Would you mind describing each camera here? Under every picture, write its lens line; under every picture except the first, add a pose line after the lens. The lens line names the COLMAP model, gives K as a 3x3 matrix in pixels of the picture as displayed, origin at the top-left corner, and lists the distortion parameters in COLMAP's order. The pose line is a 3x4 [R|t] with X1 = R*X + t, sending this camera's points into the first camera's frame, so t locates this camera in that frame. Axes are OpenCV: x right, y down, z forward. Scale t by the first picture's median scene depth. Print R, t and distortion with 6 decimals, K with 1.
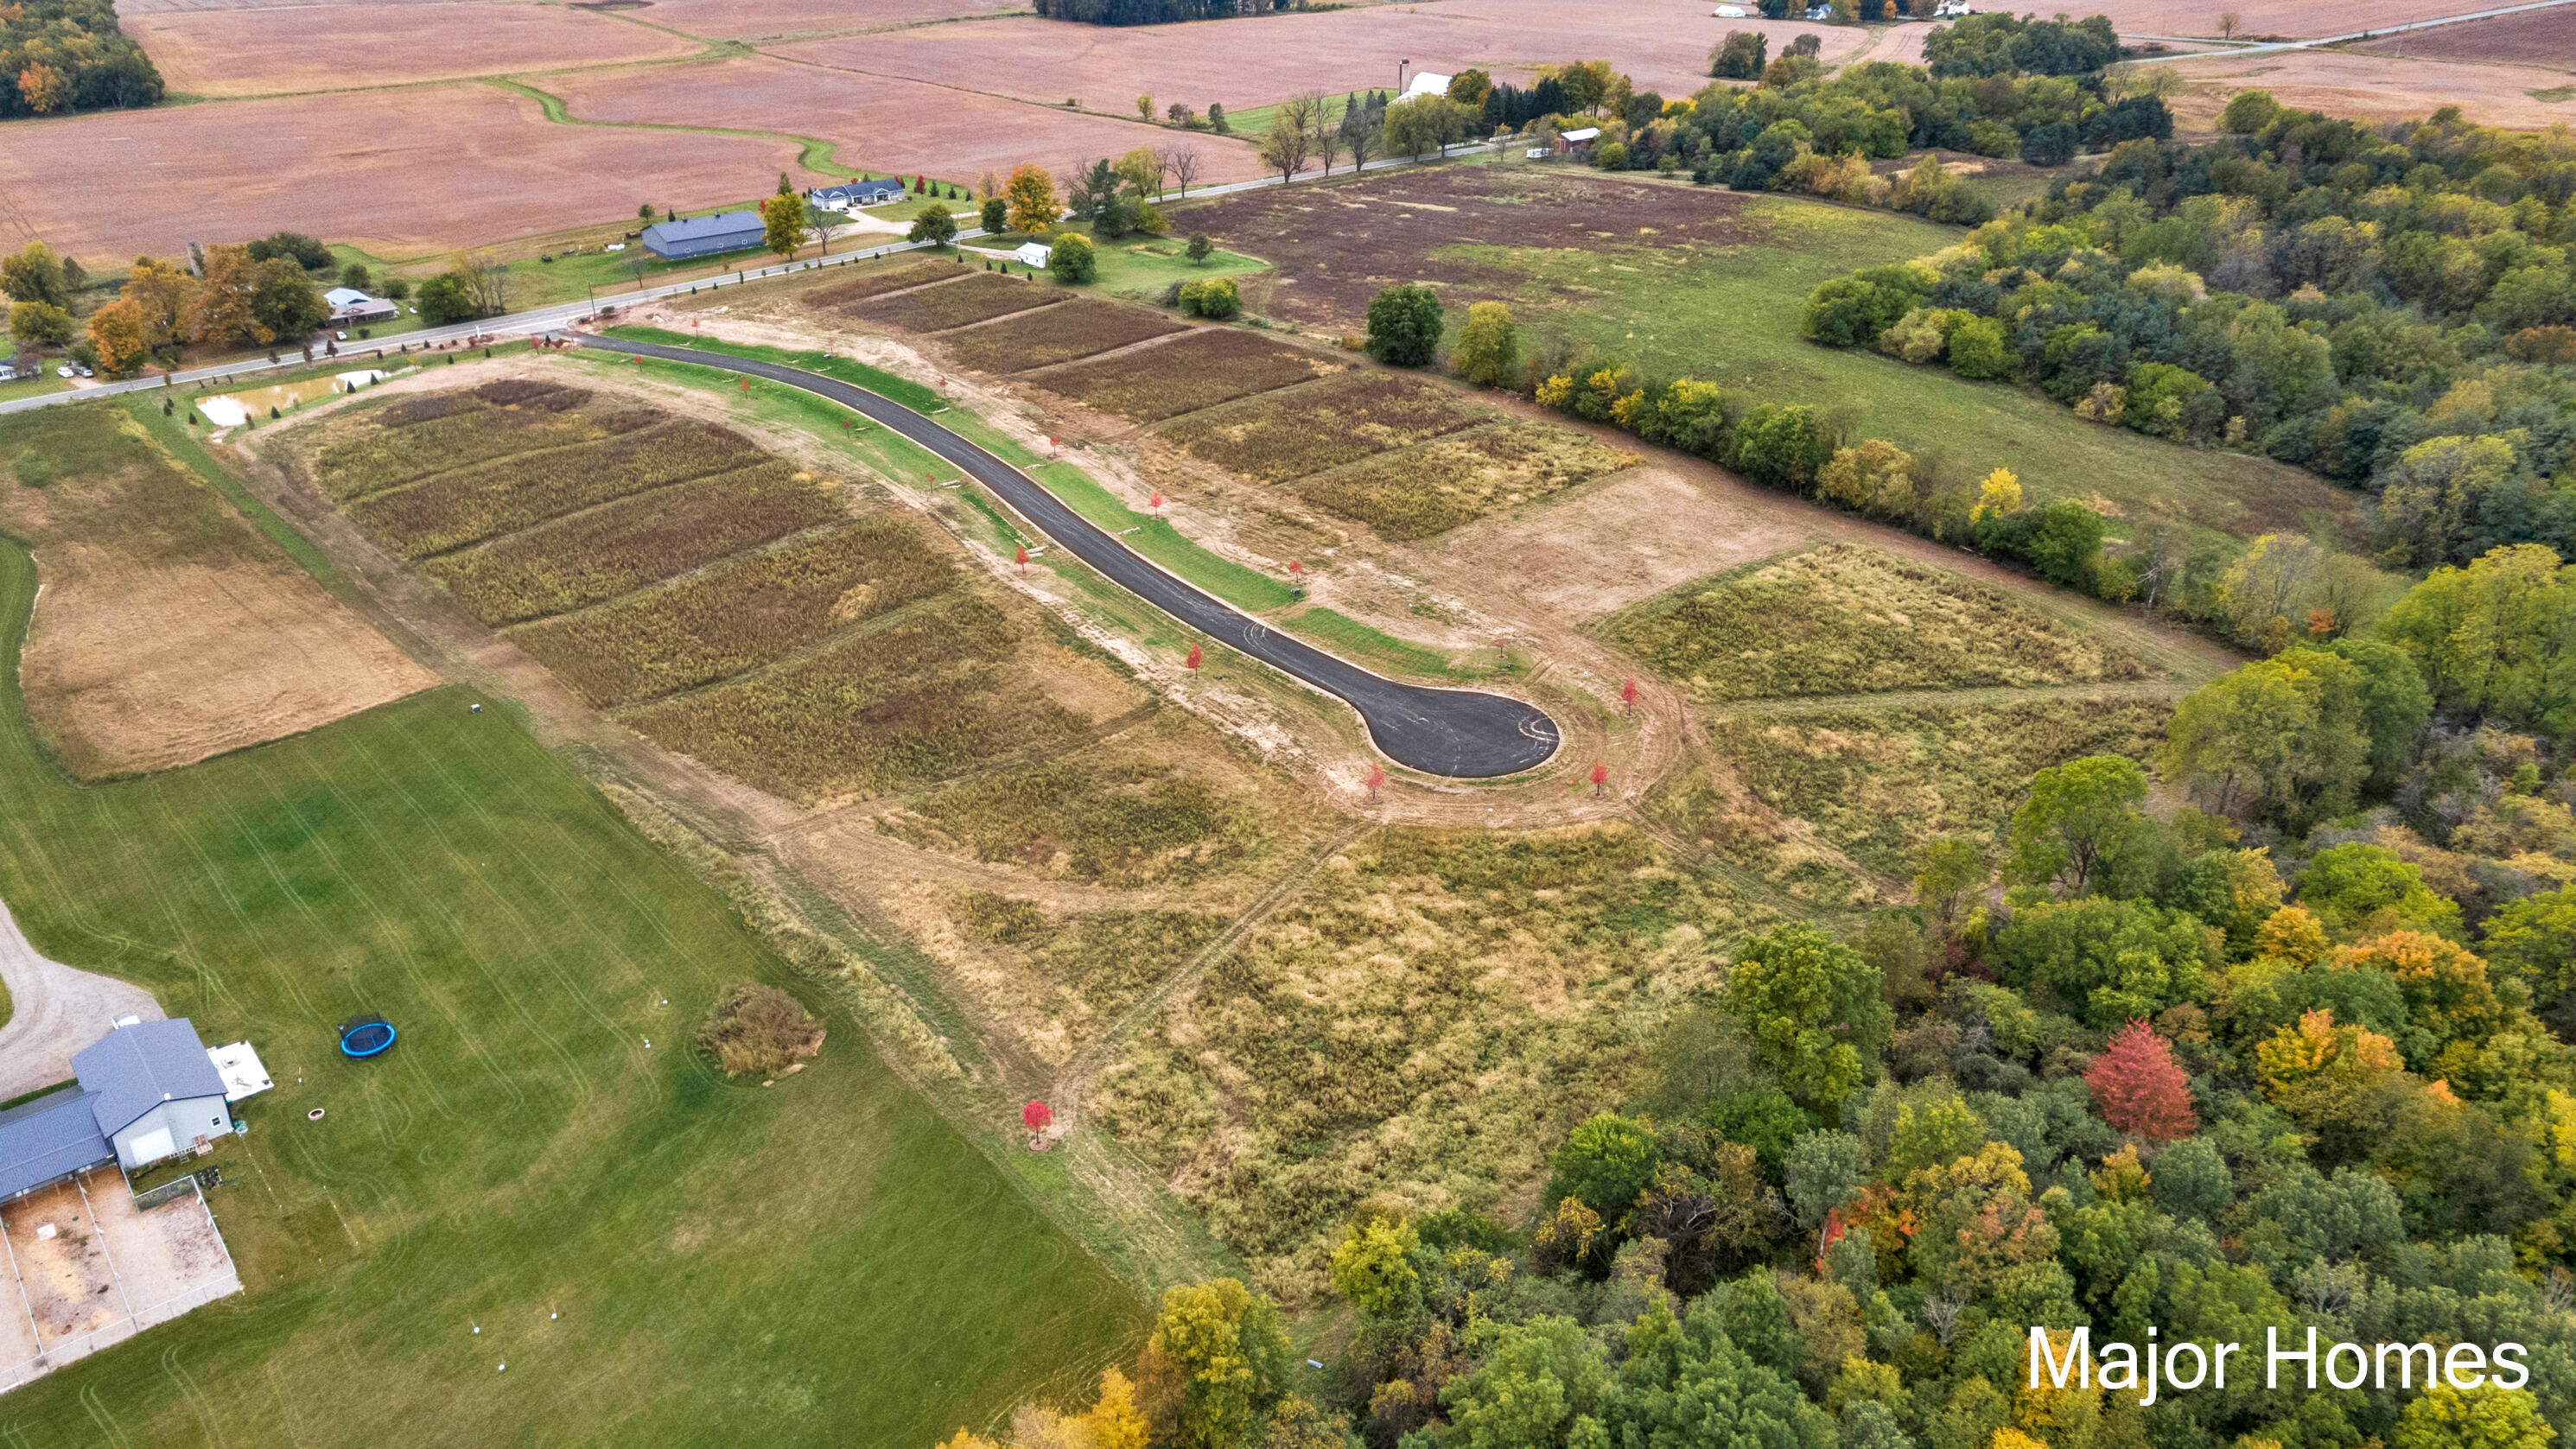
lens RADIAL K [[1875.9, 0, 1277.2], [0, 1875.9, 712.4], [0, 0, 1]] dist [0.042484, 0.005239]
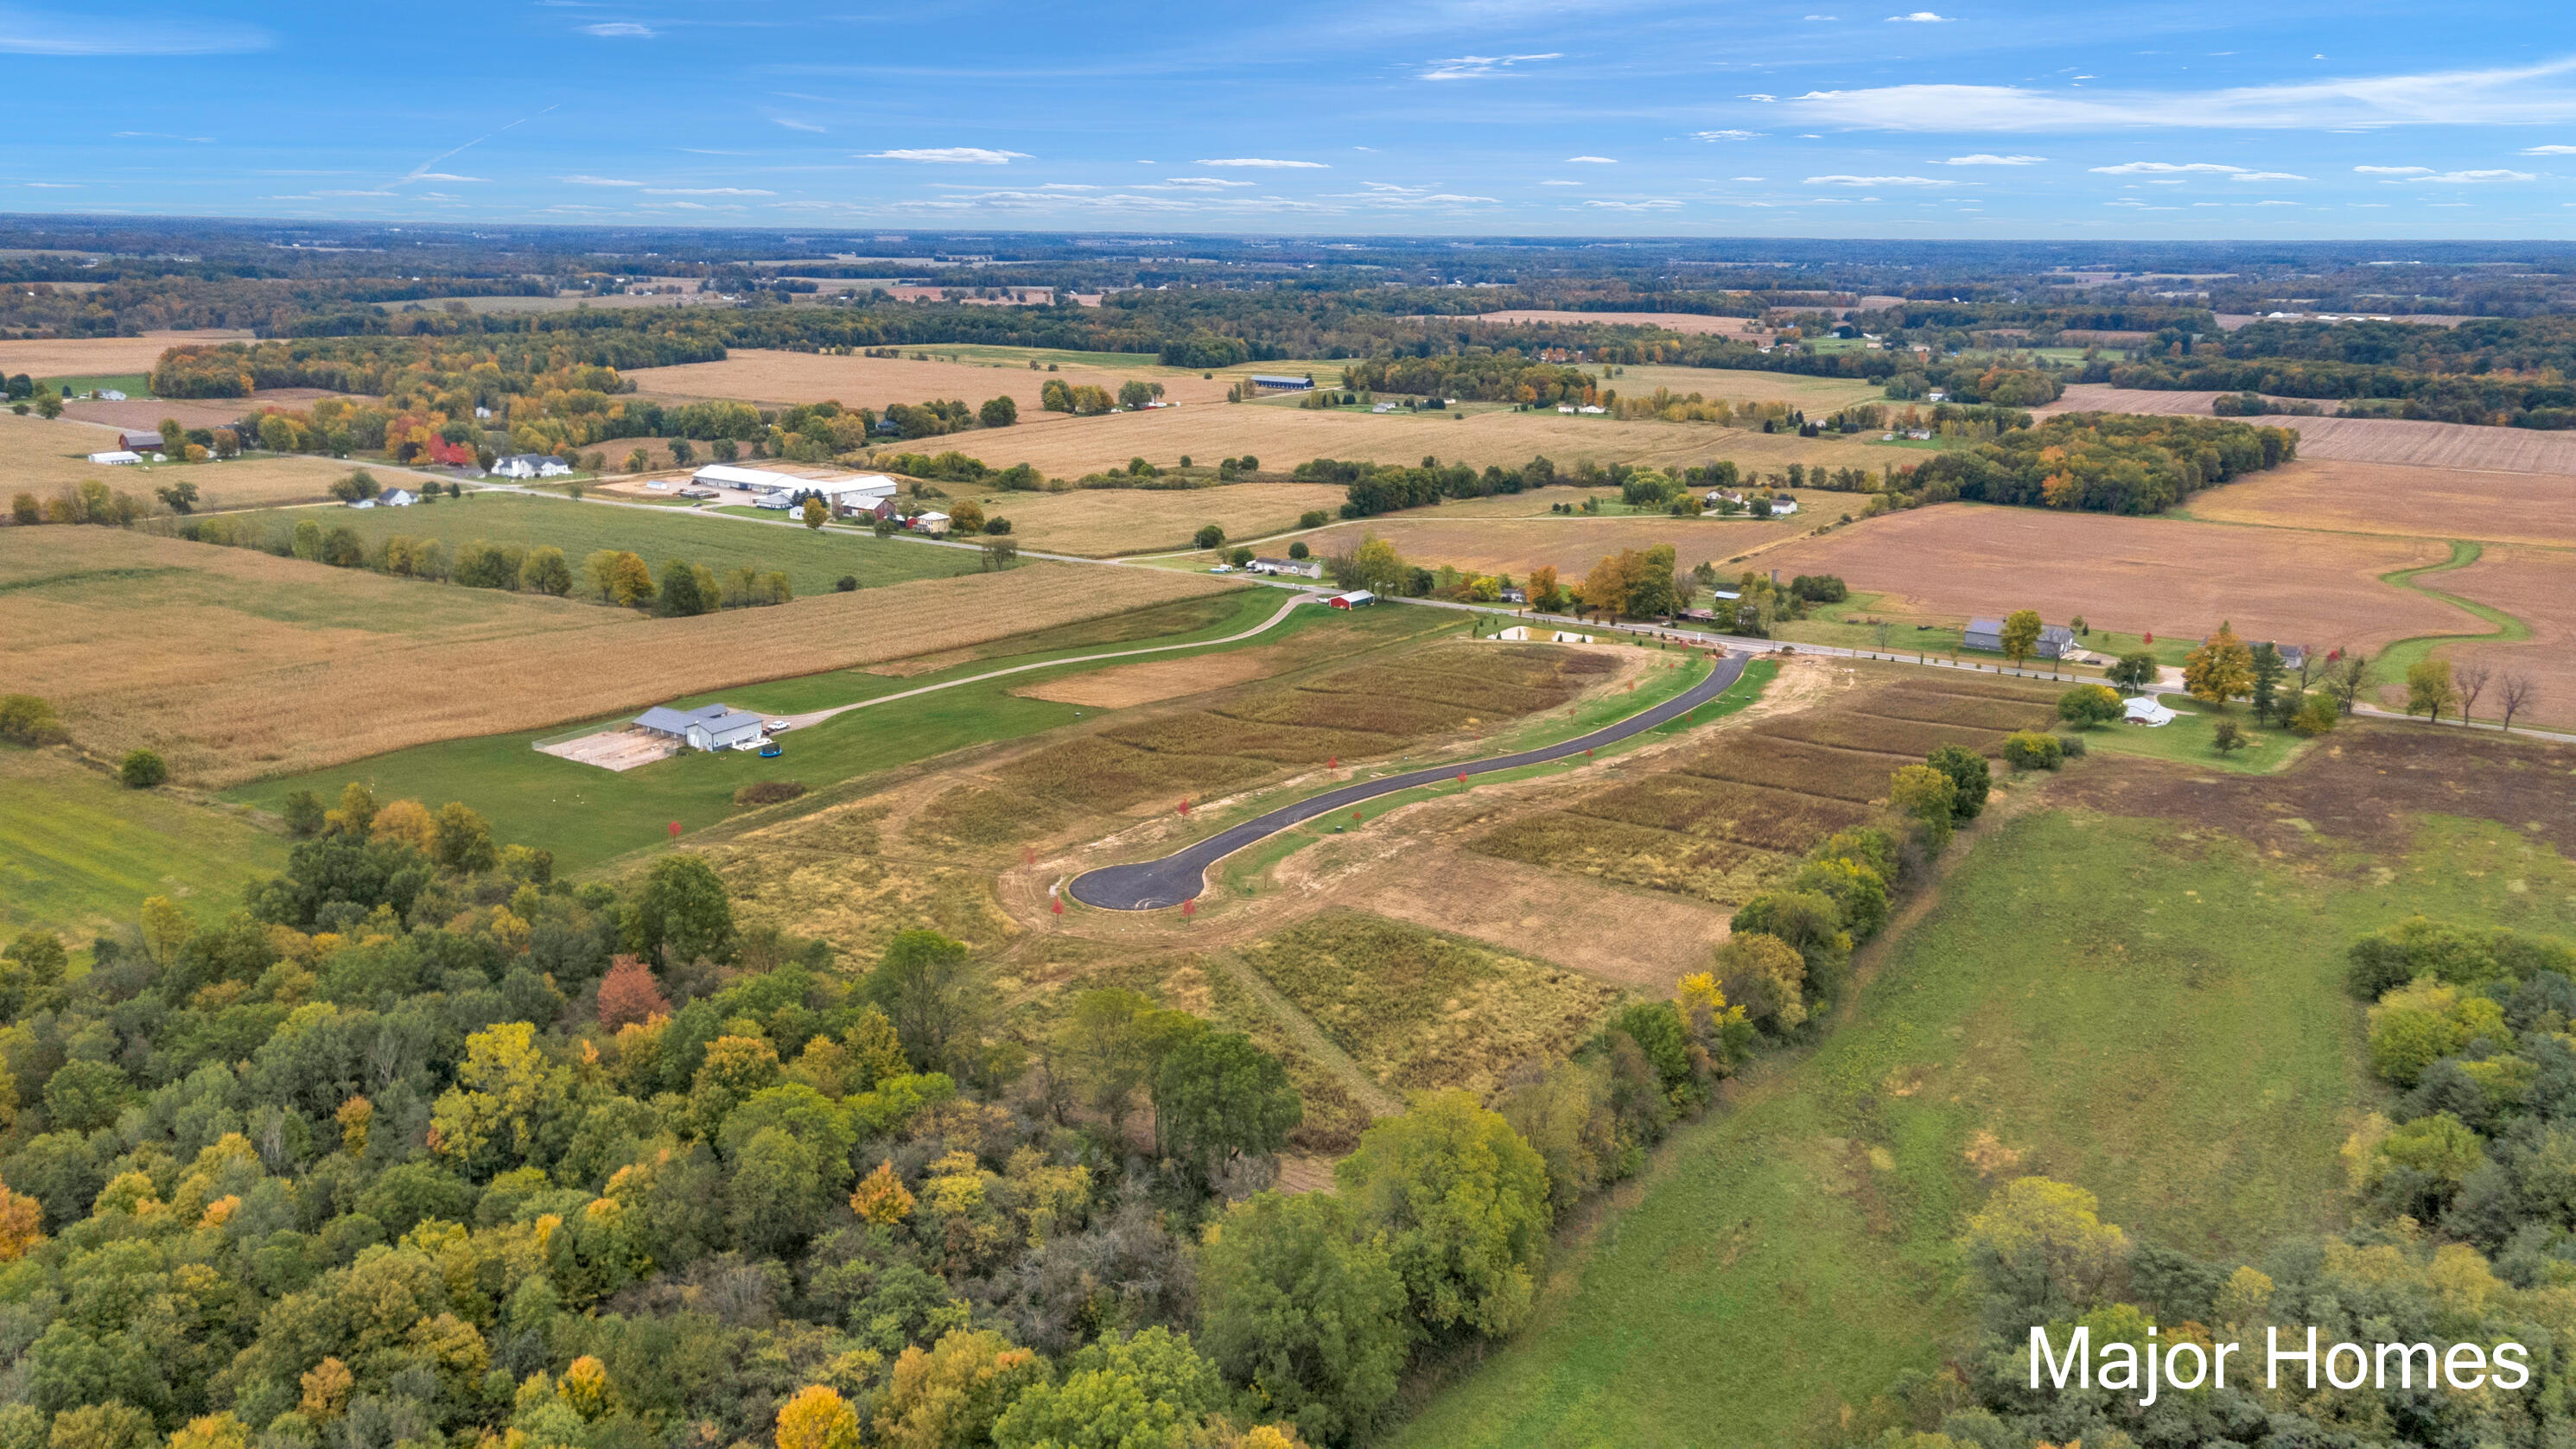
lens RADIAL K [[1867.4, 0, 1288.0], [0, 1867.4, 724.5], [0, 0, 1]] dist [0.069544, 0.000564]
pose [[0.276937, 0.252072, -0.927236, 1.195547], [-0.448331, 0.887399, 0.107339, -0.254134], [0.849885, 0.385983, 0.358765, 0.478683]]
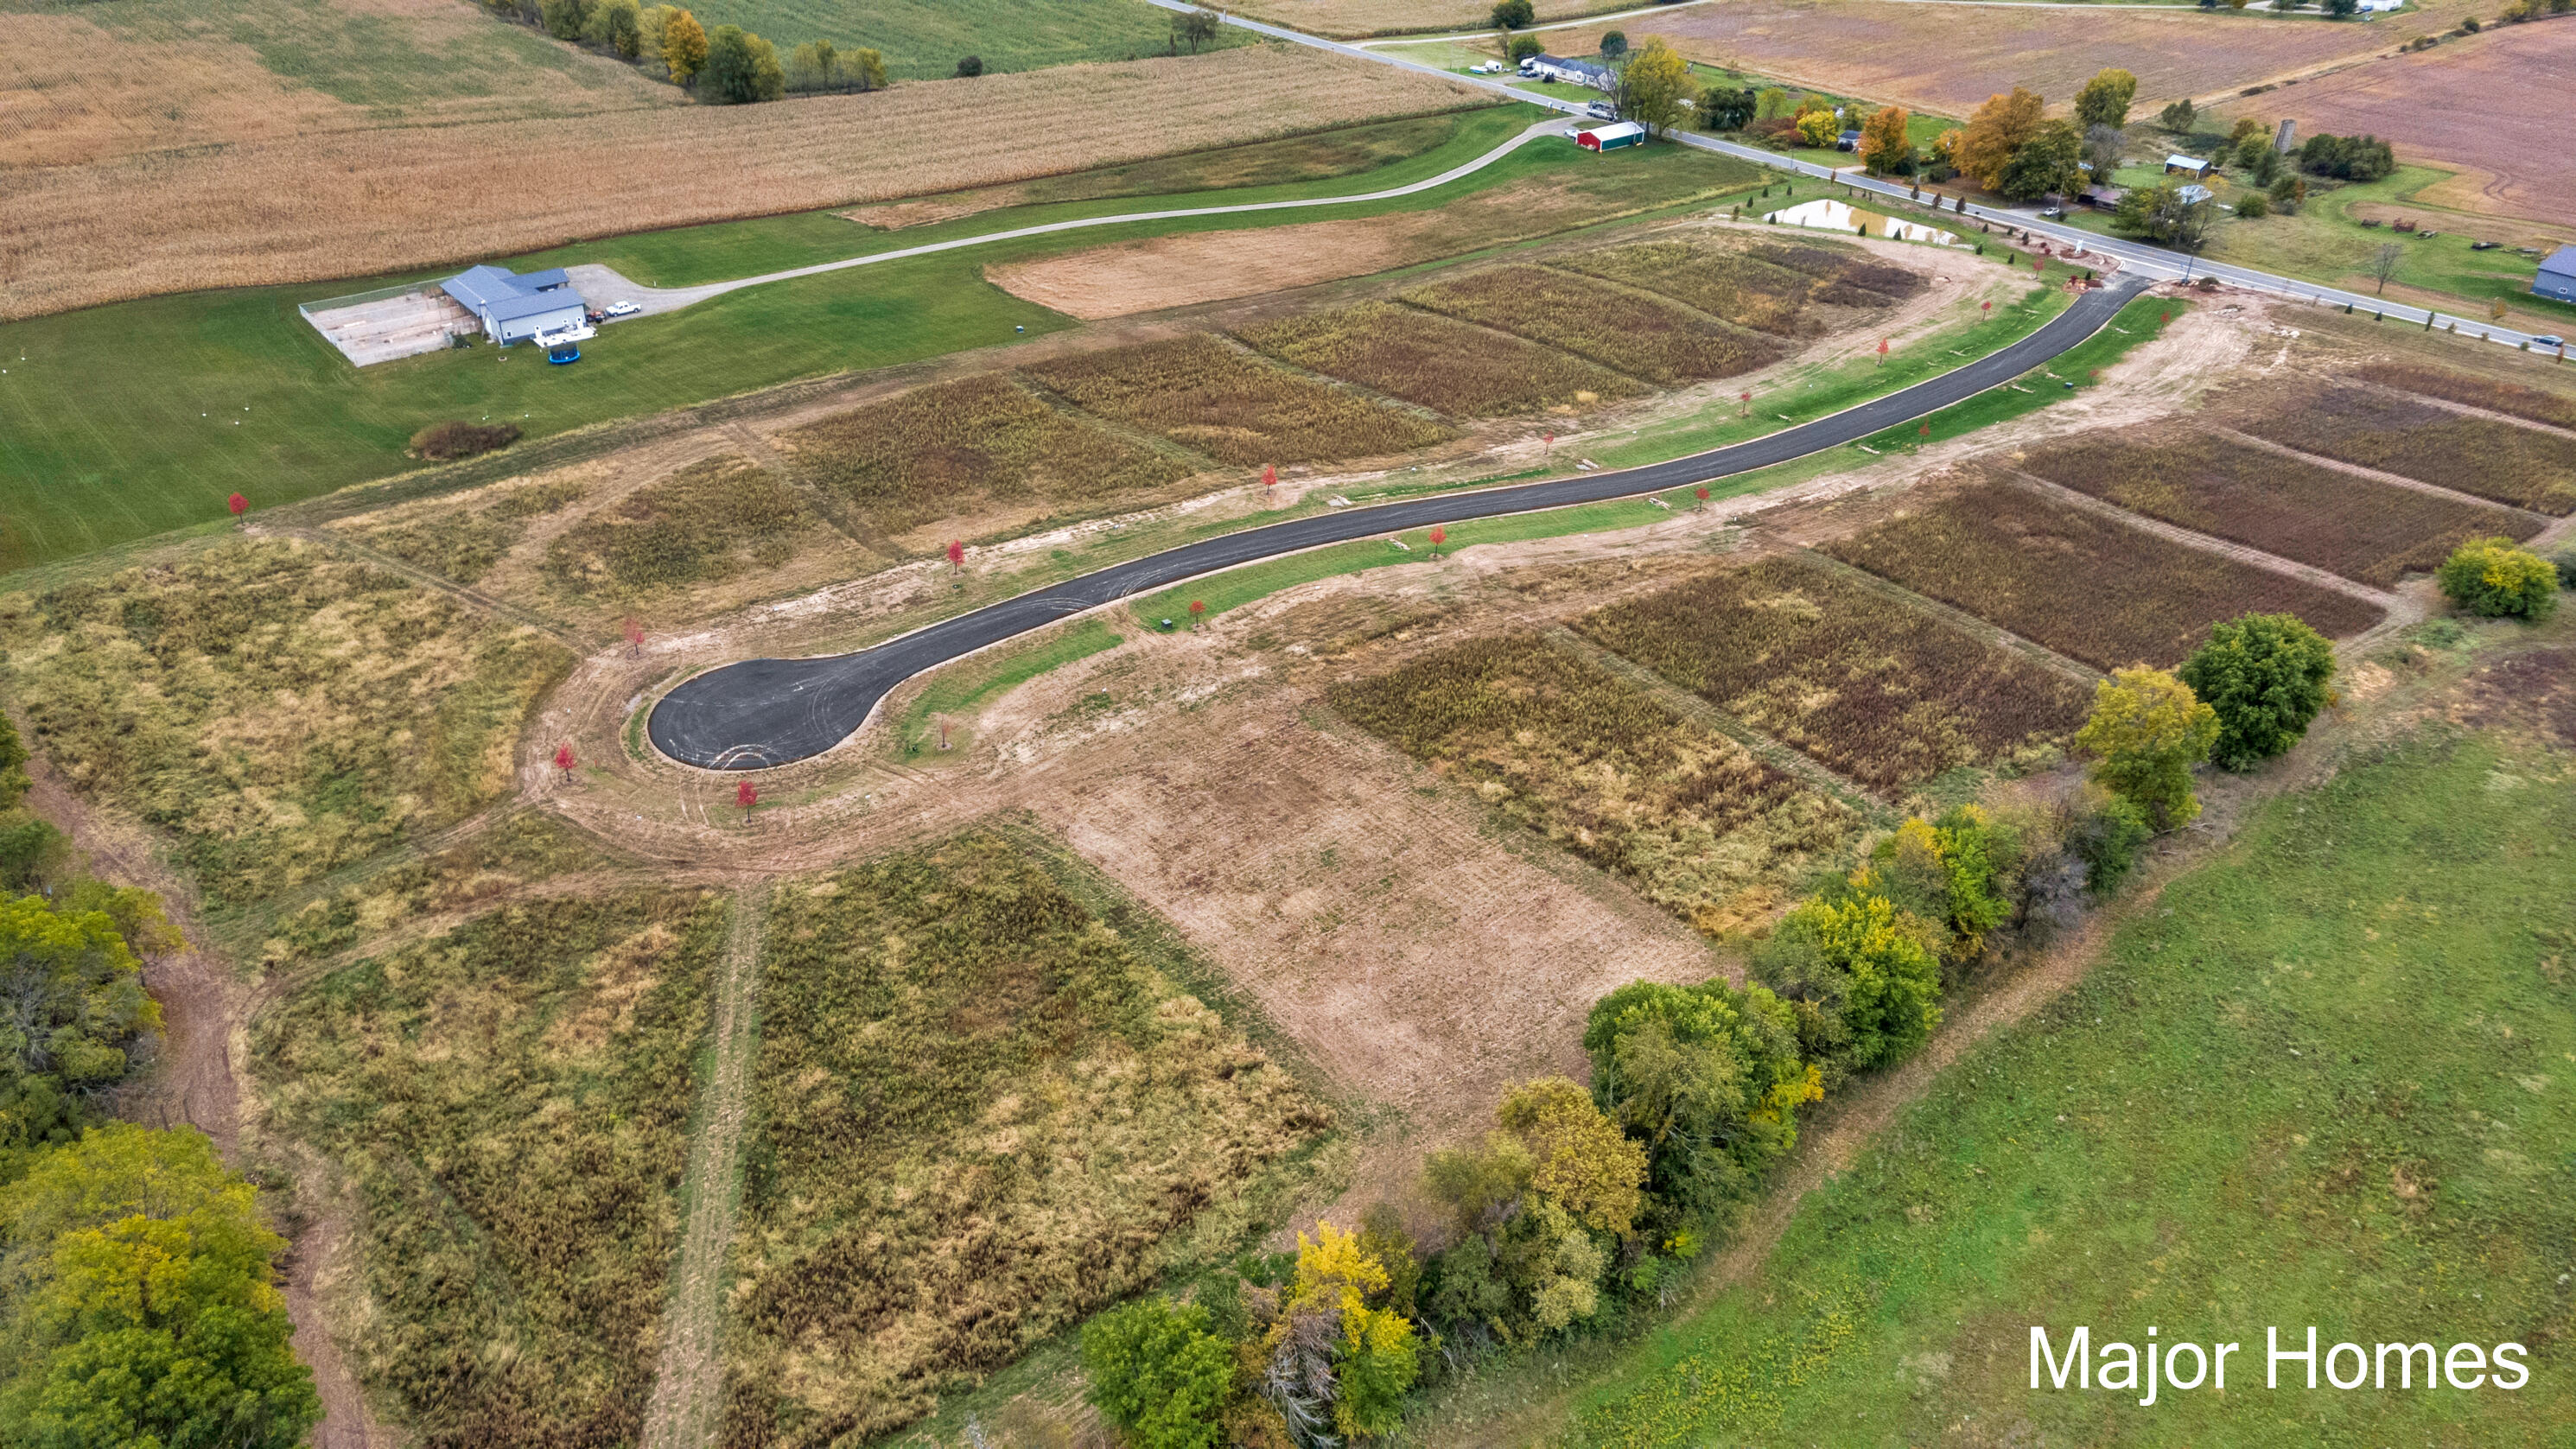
lens RADIAL K [[1875.9, 0, 1277.2], [0, 1875.9, 712.4], [0, 0, 1]] dist [0.042484, 0.005239]
pose [[-0.011341, 0.523167, -0.852155, 0.733319], [-0.466094, 0.751201, 0.467390, -0.444148], [0.884663, 0.402485, 0.235326, 0.871484]]
